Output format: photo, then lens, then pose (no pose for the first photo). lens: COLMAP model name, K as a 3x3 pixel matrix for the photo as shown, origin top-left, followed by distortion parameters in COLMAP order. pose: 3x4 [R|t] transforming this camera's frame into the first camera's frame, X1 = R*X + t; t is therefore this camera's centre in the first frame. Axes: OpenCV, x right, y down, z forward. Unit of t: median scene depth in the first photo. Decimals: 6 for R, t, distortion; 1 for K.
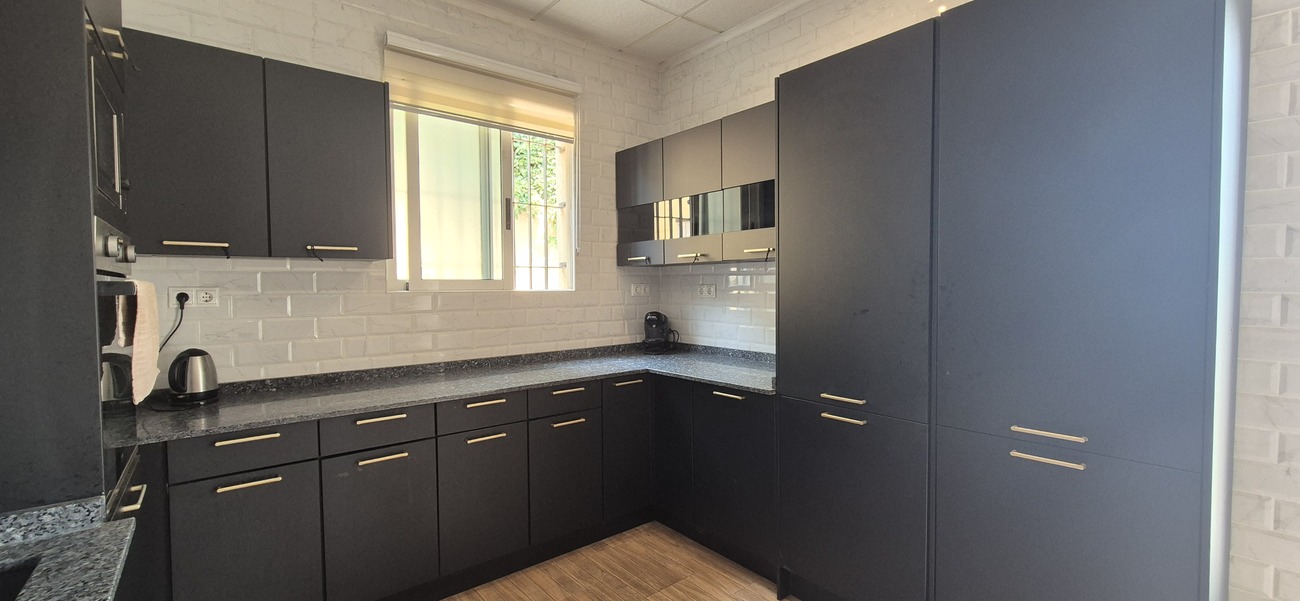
lens RADIAL K [[535.2, 0, 648.2], [0, 535.2, 304.8], [0, 0, 1]] dist [0.000219, -0.000068]
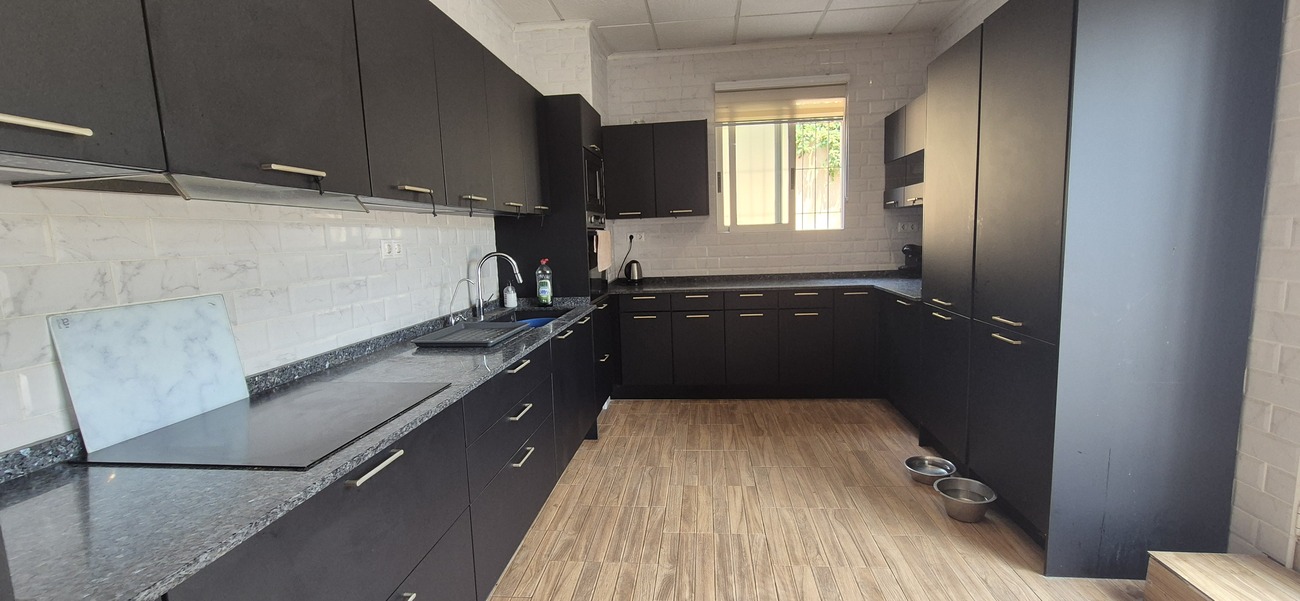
lens RADIAL K [[538.1, 0, 650.0], [0, 538.1, 300.5], [0, 0, 1]] dist [0.007855, 0.000120]
pose [[0.697601, 0.069556, -0.713102, 0.610570], [0.003857, 0.994898, 0.100816, 0.017697], [0.716476, -0.073080, 0.693773, -0.393603]]
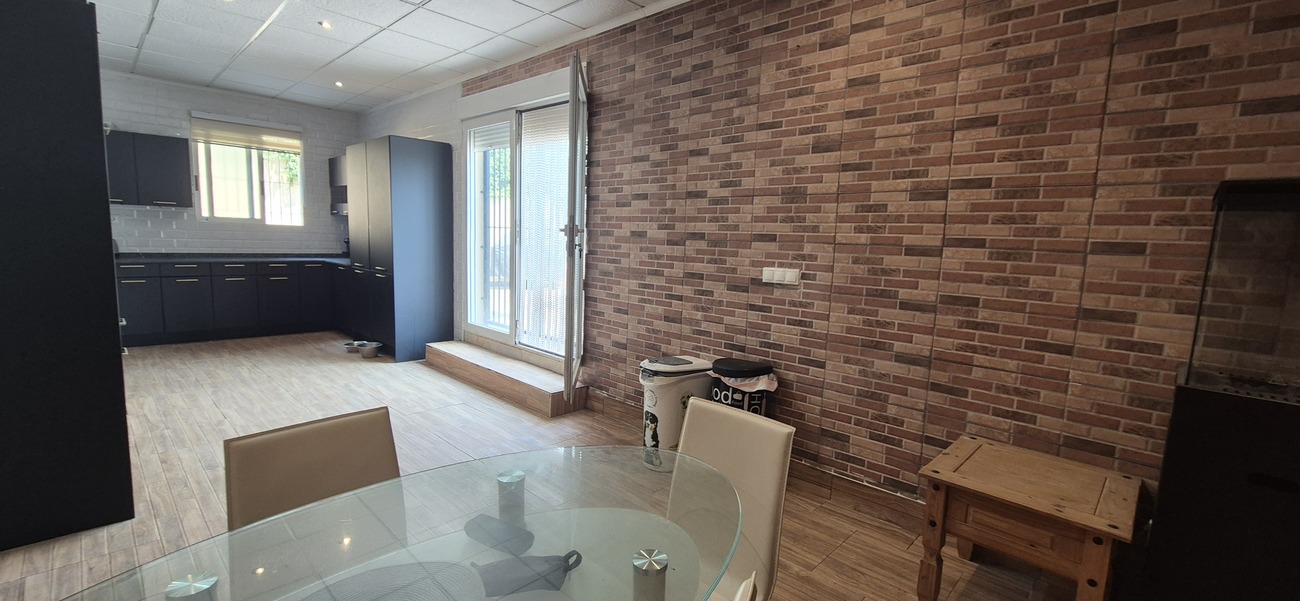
lens RADIAL K [[538.1, 0, 650.0], [0, 538.1, 300.5], [0, 0, 1]] dist [0.007855, 0.000120]
pose [[0.993147, 0.029847, 0.113000, 1.175032], [-0.039020, 0.996042, 0.079860, 0.053147], [-0.110169, -0.083722, 0.990380, -1.532000]]
